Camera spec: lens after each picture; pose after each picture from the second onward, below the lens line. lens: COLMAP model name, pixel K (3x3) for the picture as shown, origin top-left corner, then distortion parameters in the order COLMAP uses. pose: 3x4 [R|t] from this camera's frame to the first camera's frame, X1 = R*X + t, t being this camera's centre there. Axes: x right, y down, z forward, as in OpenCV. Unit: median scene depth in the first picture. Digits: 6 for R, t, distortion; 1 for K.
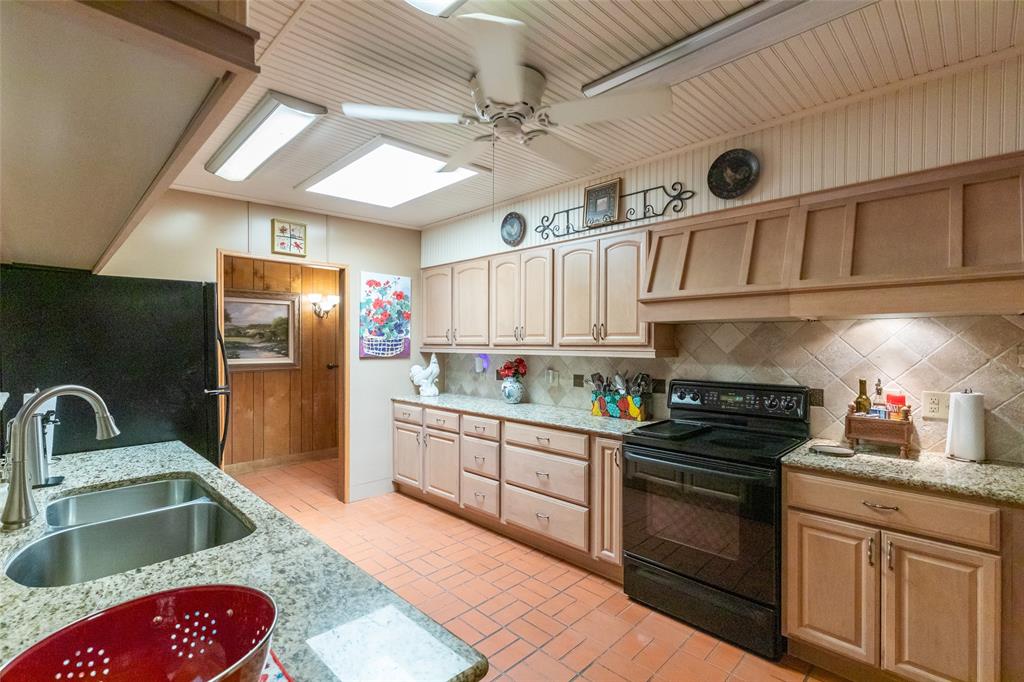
lens RADIAL K [[456.9, 0, 507.7], [0, 456.9, 346.5], [0, 0, 1]] dist [0.001627, 0.000121]
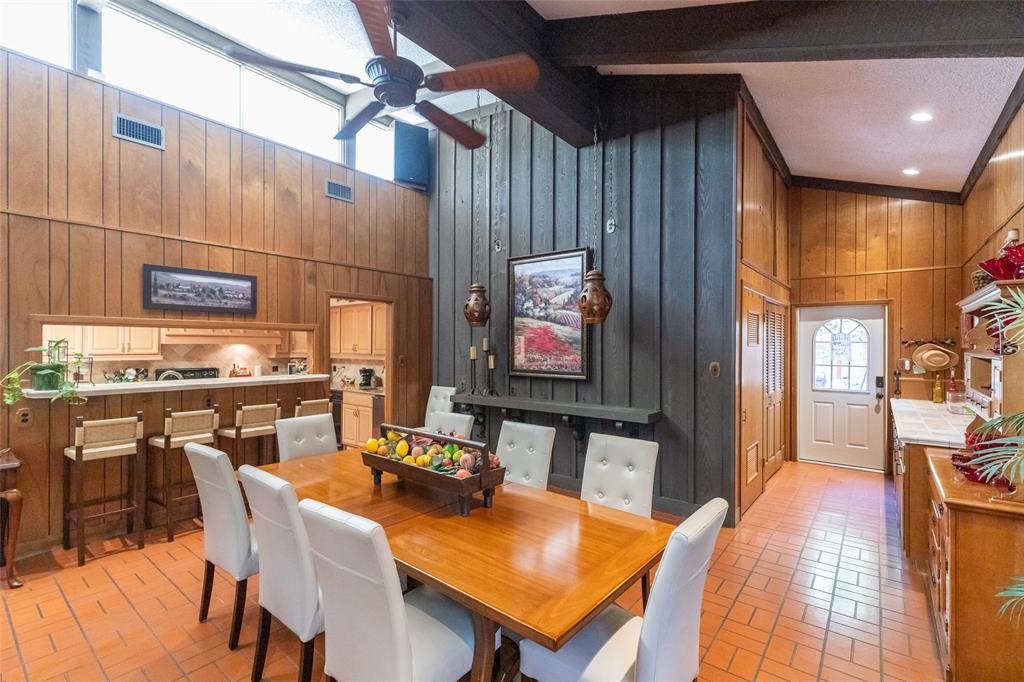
lens RADIAL K [[456.9, 0, 507.7], [0, 456.9, 346.5], [0, 0, 1]] dist [0.001627, 0.000121]
pose [[-0.099878, -0.004470, 0.994990, -2.113896], [0.001557, 0.999988, 0.004649, -0.047425], [-0.994998, 0.002014, -0.099870, -0.470184]]
